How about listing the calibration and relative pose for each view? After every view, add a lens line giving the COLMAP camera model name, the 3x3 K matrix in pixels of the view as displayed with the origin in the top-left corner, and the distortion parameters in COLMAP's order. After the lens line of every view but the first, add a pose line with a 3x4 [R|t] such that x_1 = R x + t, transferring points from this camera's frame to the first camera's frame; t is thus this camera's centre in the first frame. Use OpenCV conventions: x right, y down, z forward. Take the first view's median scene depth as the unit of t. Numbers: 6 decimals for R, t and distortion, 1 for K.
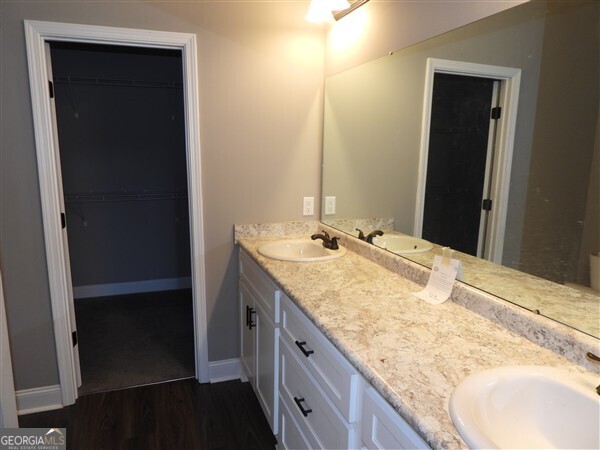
lens RADIAL K [[434.2, 0, 300.6], [0, 434.2, 225.6], [0, 0, 1]] dist [-0.003838, -0.003802]
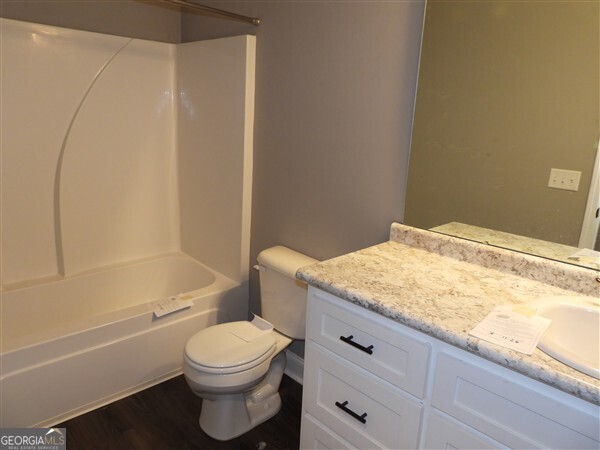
lens RADIAL K [[434.2, 0, 300.6], [0, 434.2, 225.6], [0, 0, 1]] dist [-0.003838, -0.003802]
pose [[-0.906527, 0.054851, -0.418569, 0.978582], [-0.127495, 0.909648, 0.395330, -0.241518], [0.402435, 0.411743, -0.817627, 1.653670]]
